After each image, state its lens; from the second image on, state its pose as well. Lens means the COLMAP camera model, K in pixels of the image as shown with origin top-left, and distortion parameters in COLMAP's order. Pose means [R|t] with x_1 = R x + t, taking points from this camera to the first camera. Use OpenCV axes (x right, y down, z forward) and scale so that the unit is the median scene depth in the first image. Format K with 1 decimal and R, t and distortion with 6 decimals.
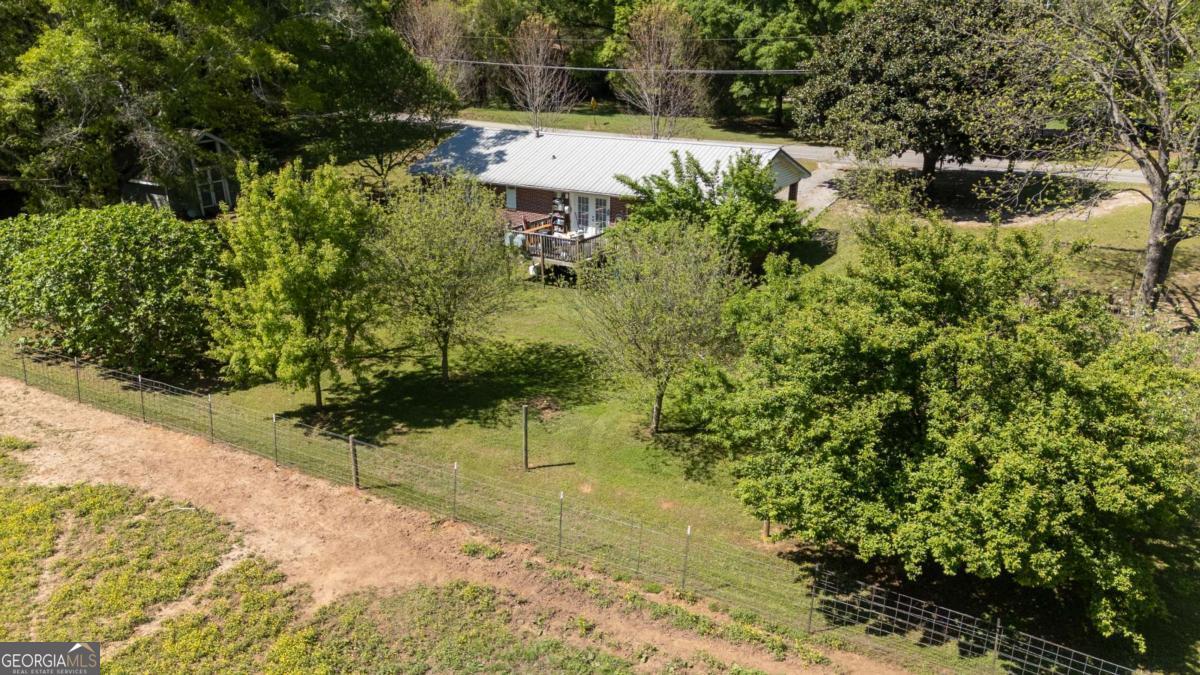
lens RADIAL K [[851.0, 0, 604.8], [0, 851.0, 336.4], [0, 0, 1]] dist [0.048241, -0.002973]
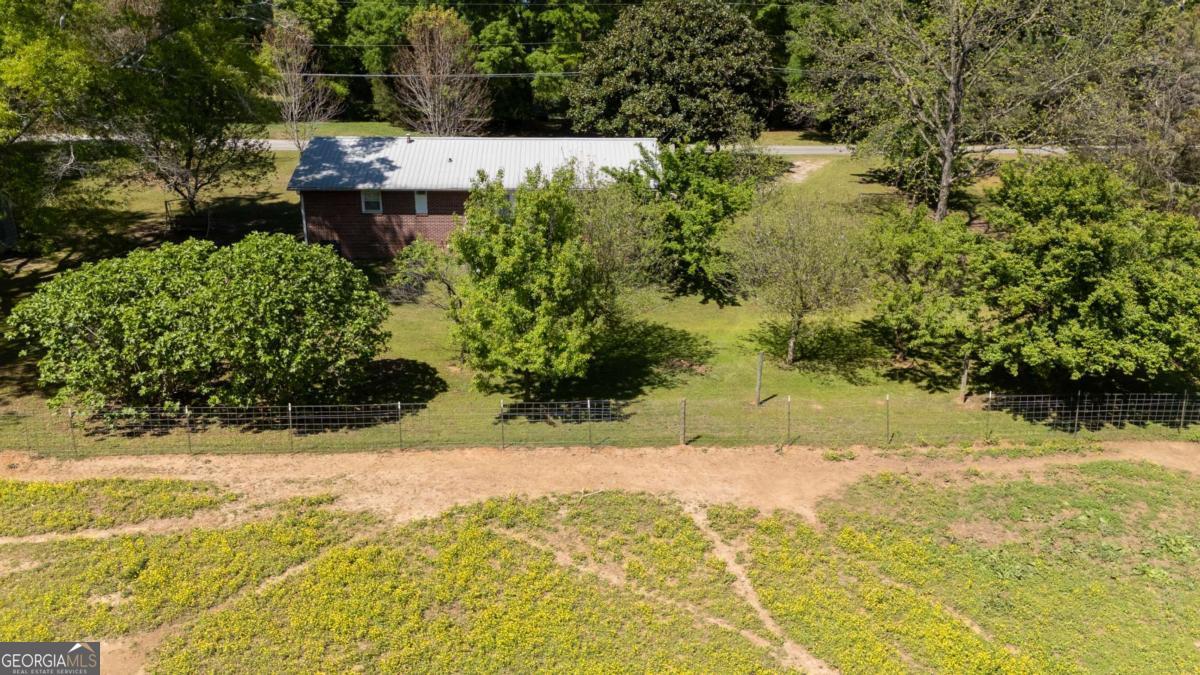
lens RADIAL K [[851.0, 0, 604.8], [0, 851.0, 336.4], [0, 0, 1]] dist [0.048241, -0.002973]
pose [[0.848759, -0.170680, 0.500476, -0.415837], [0.174135, 0.983900, 0.040228, -0.011339], [-0.499284, 0.053006, 0.864815, 0.036220]]
